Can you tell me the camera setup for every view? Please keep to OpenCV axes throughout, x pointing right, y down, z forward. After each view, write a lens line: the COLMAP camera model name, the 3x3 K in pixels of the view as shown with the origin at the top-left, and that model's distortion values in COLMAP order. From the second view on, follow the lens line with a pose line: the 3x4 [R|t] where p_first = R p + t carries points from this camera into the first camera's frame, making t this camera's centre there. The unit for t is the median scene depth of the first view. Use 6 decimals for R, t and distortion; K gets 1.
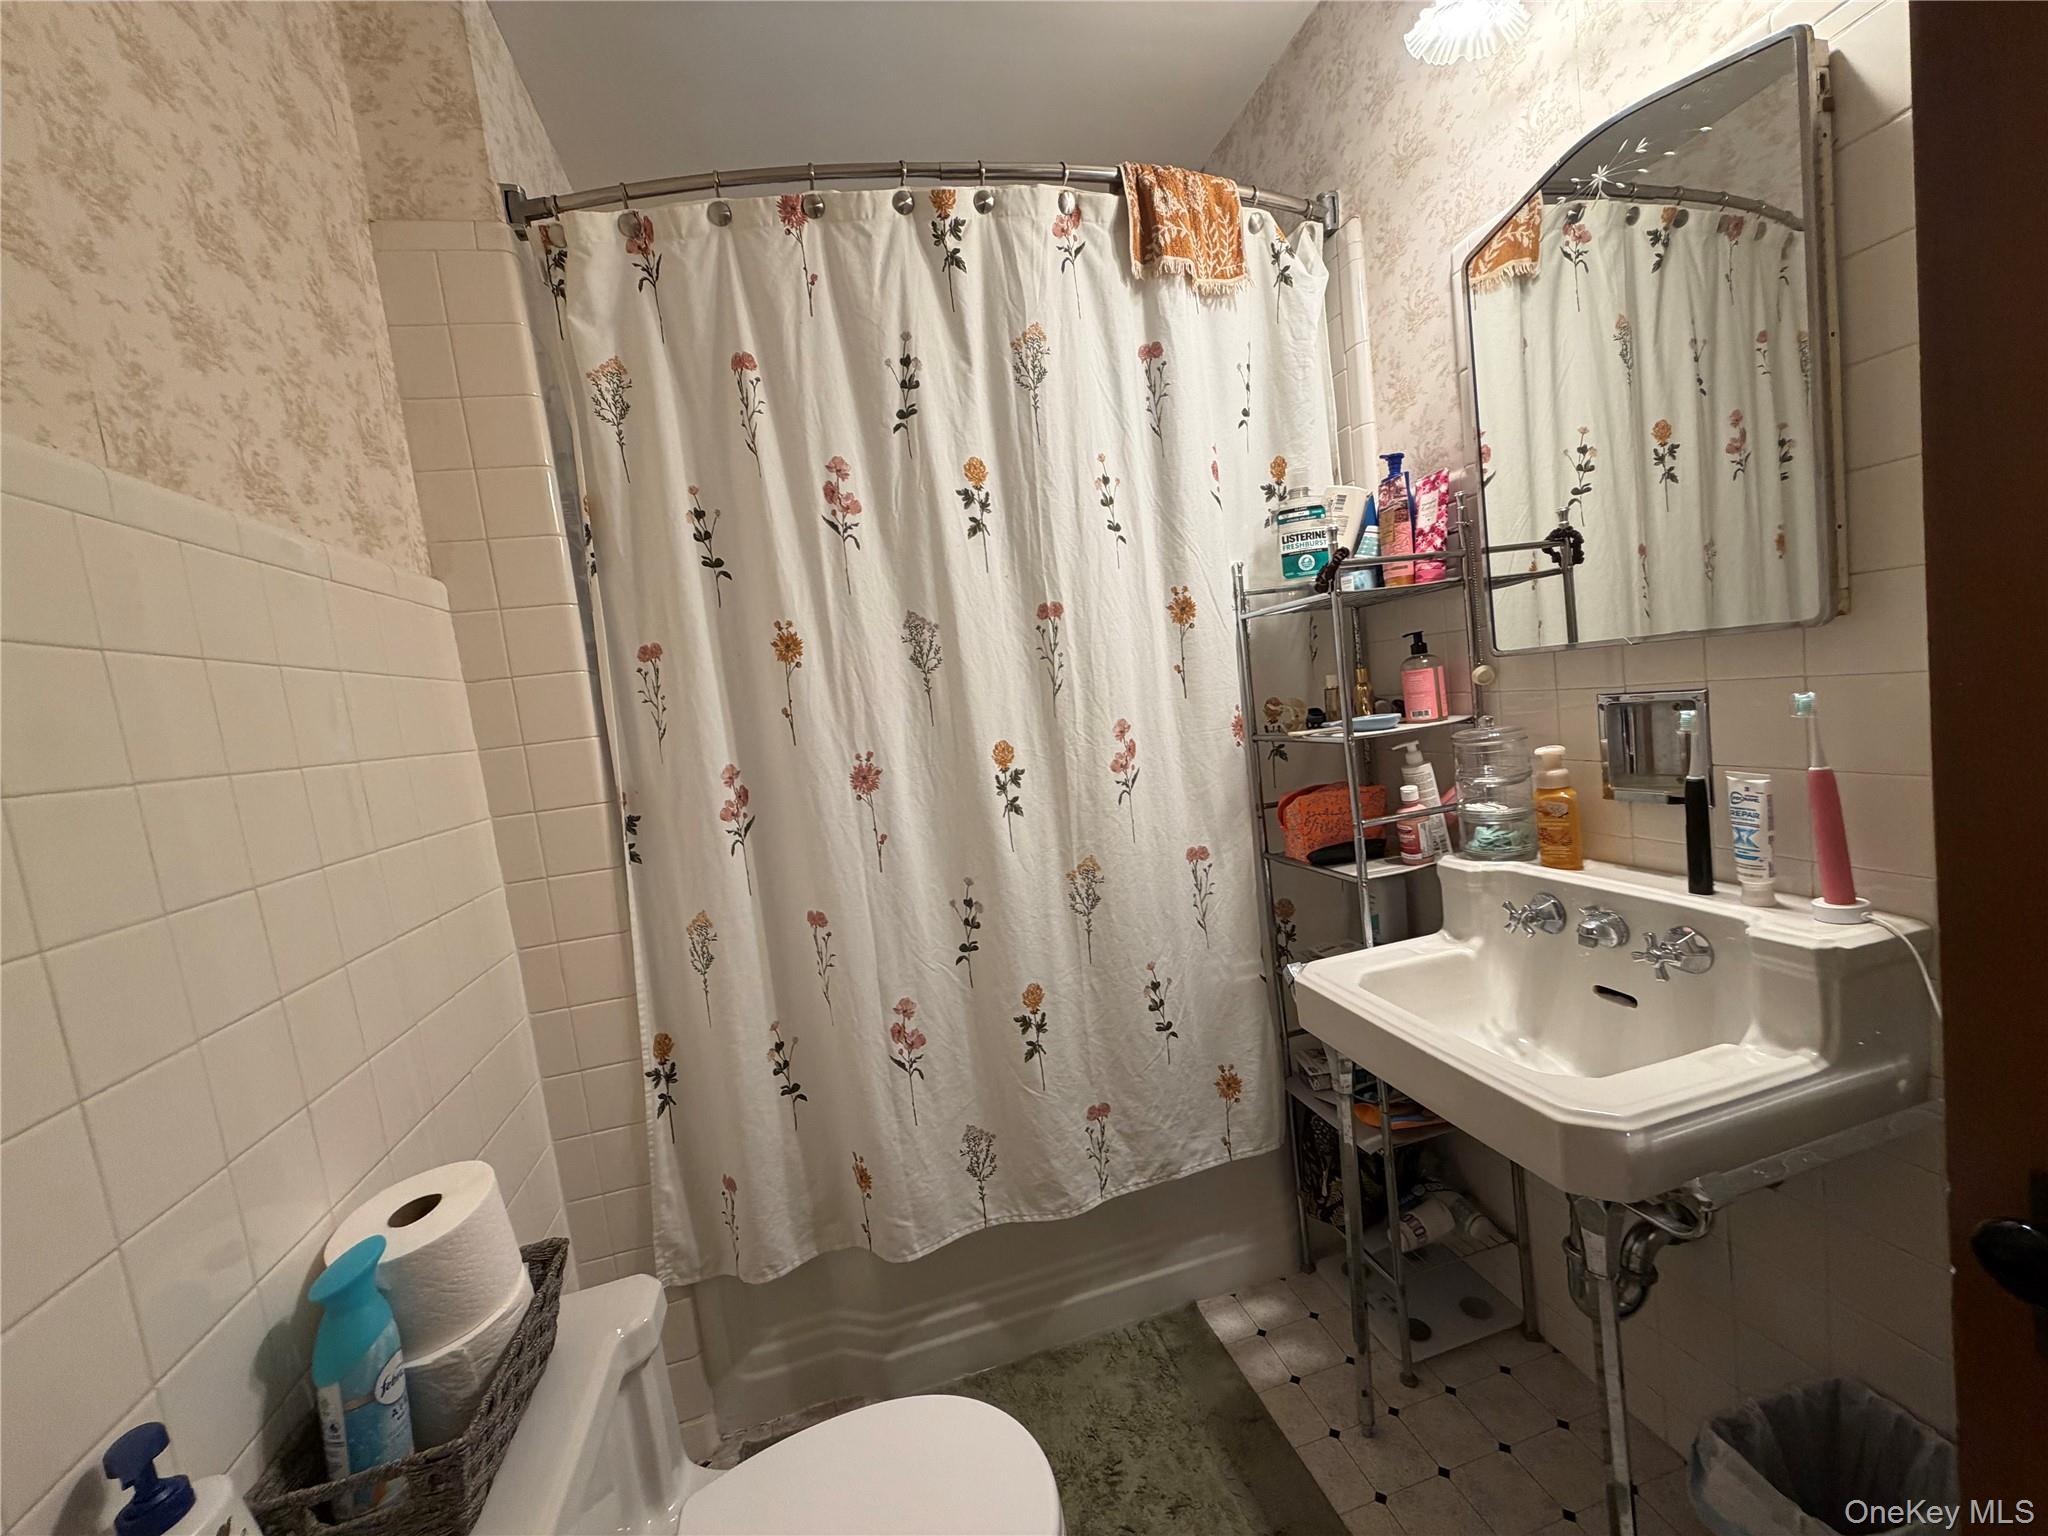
lens RADIAL K [[816.6, 0, 1020.1], [0, 816.6, 764.5], [0, 0, 1]] dist [-0.000055, -0.000107]
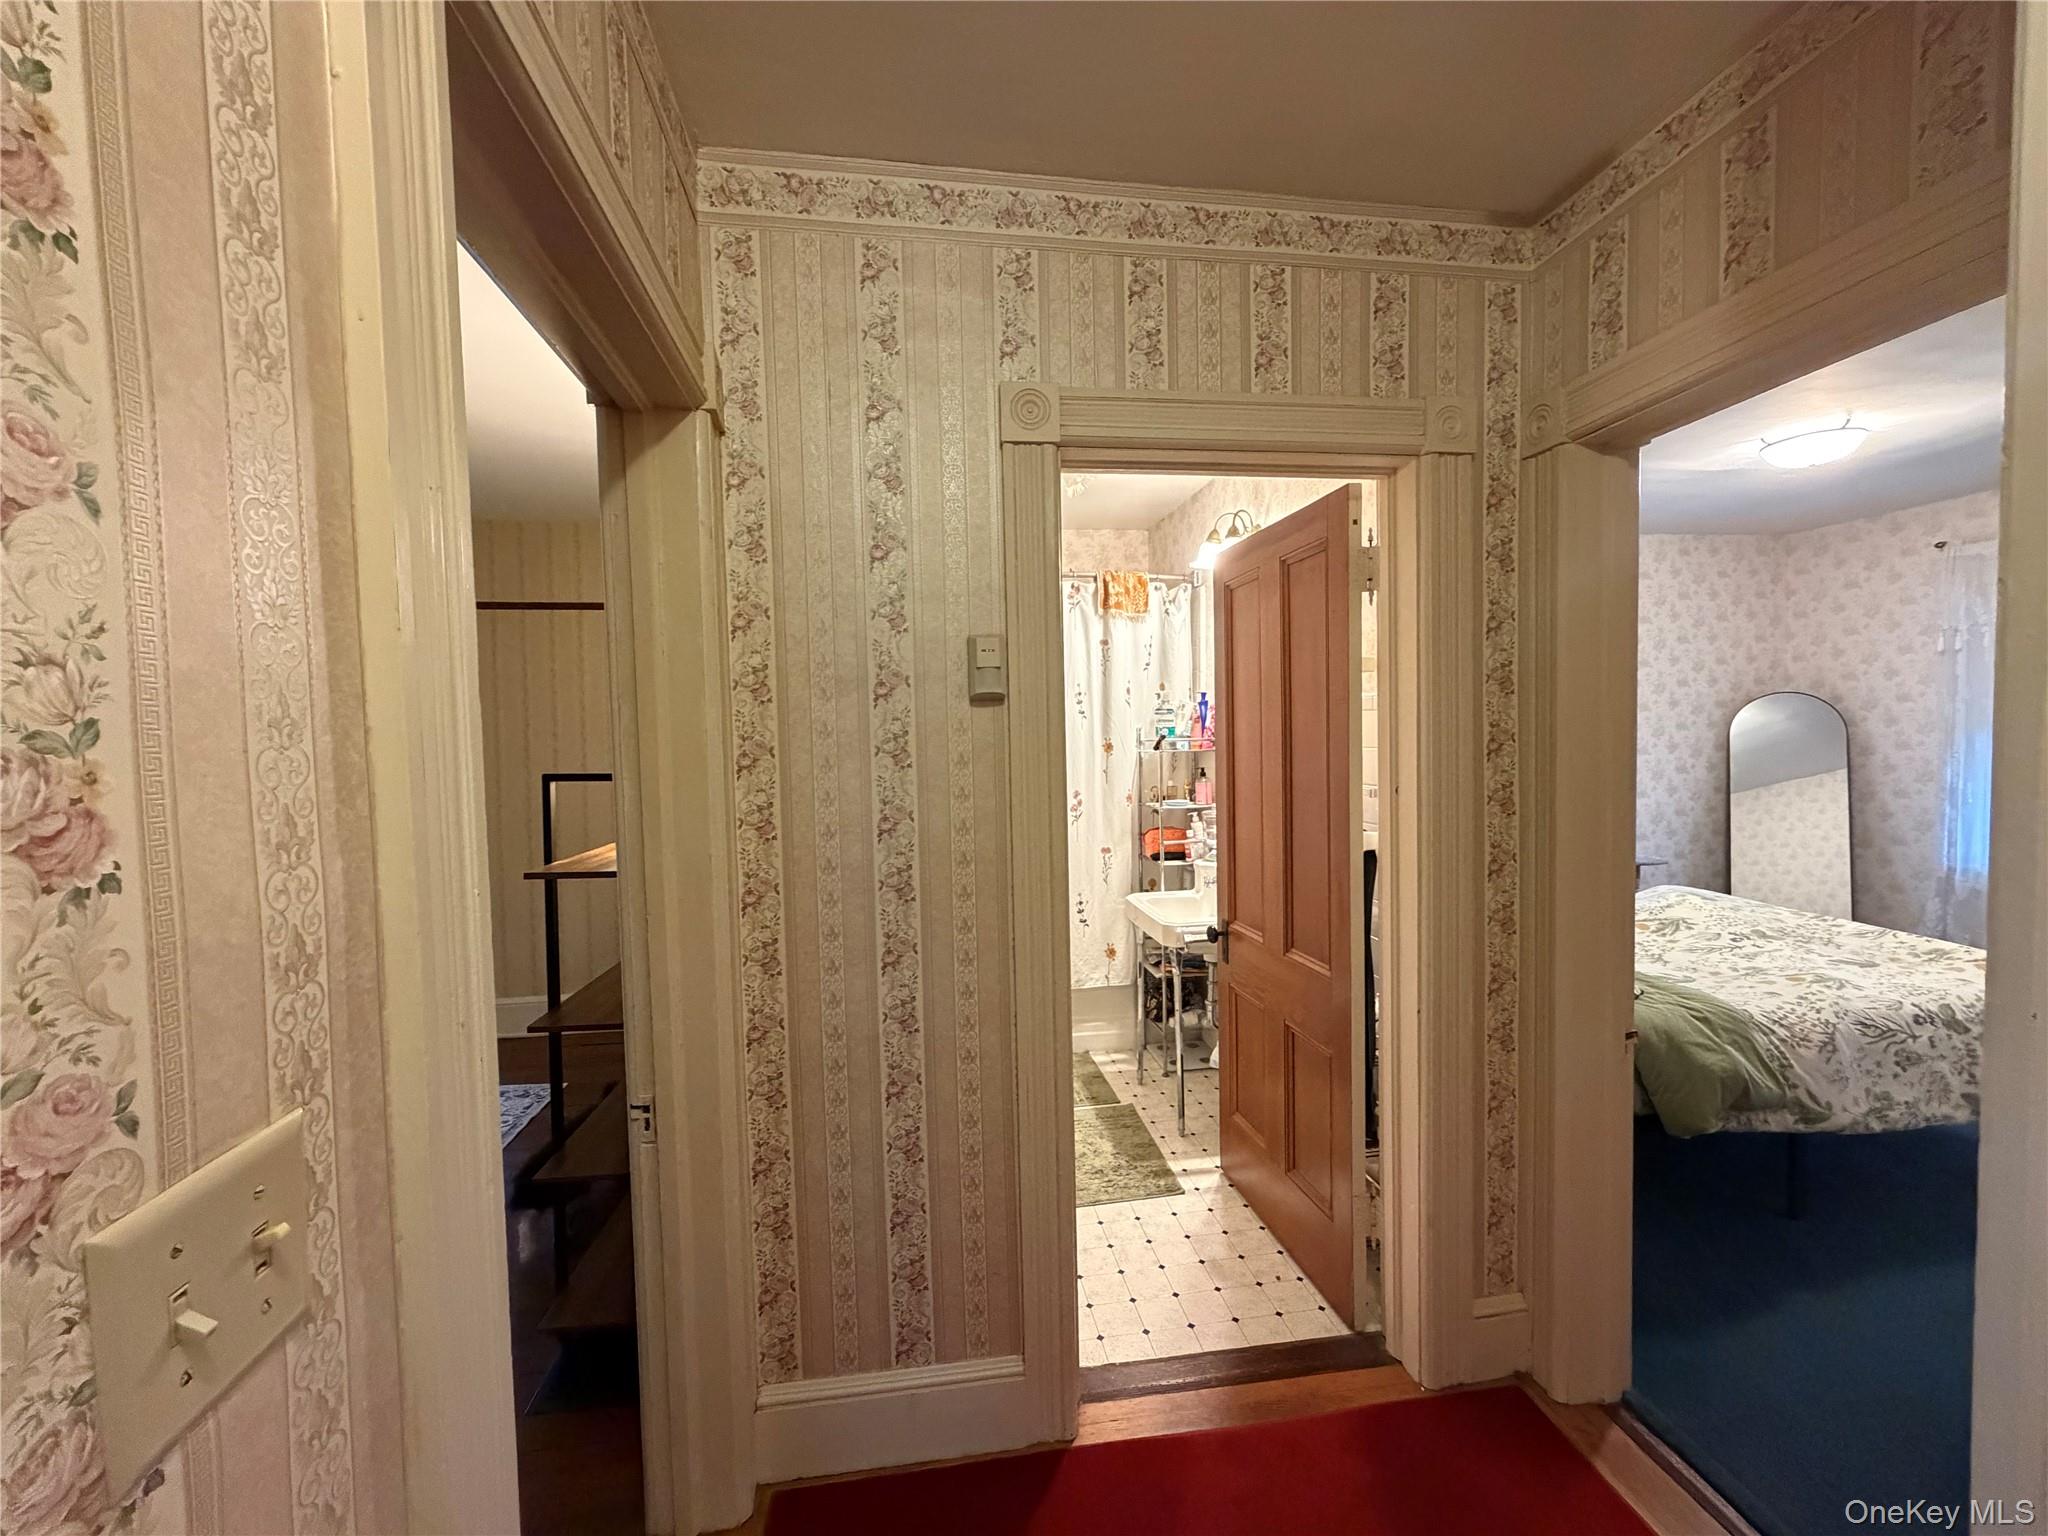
lens RADIAL K [[816.6, 0, 1020.7], [0, 816.6, 765.8], [0, 0, 1]] dist [-0.000055, -0.000107]
pose [[0.989197, 0.103663, -0.103653, 0.199951], [-0.106618, 0.994026, -0.023364, -0.053000], [0.100611, 0.034162, 0.994339, -1.418387]]
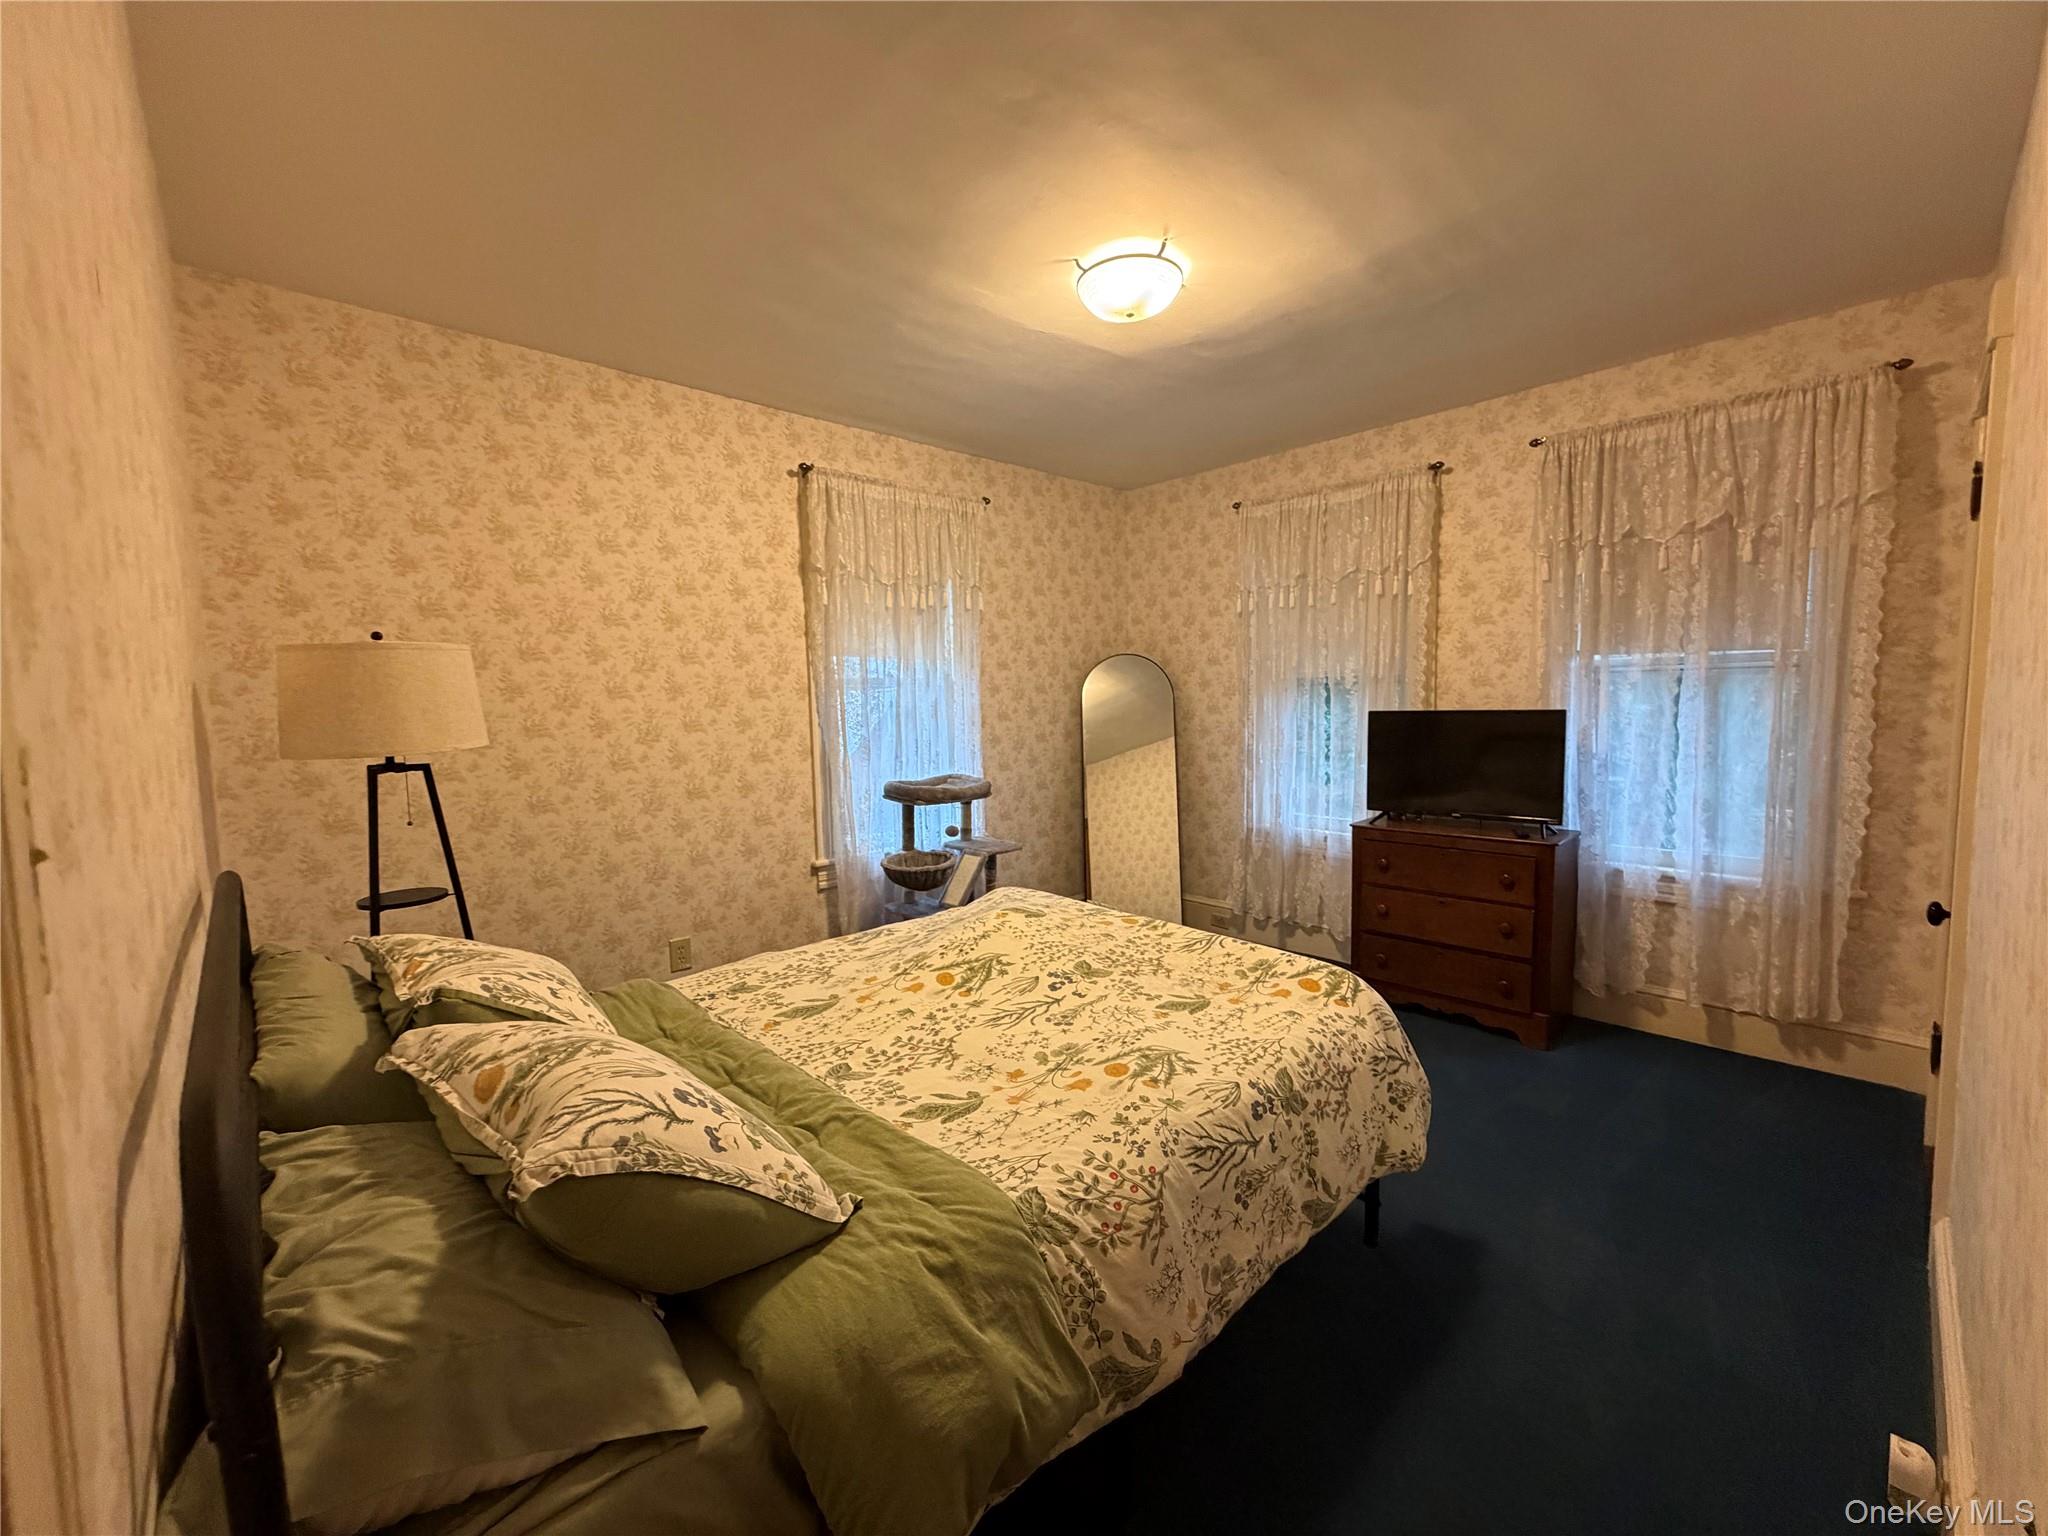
lens RADIAL K [[816.6, 0, 1022.3], [0, 816.6, 763.3], [0, 0, 1]] dist [-0.000055, -0.000107]
pose [[0.874794, 0.070310, 0.479367, 1.051533], [-0.050513, 0.997258, -0.054089, -0.146295], [-0.481855, 0.023102, 0.875946, -0.392397]]
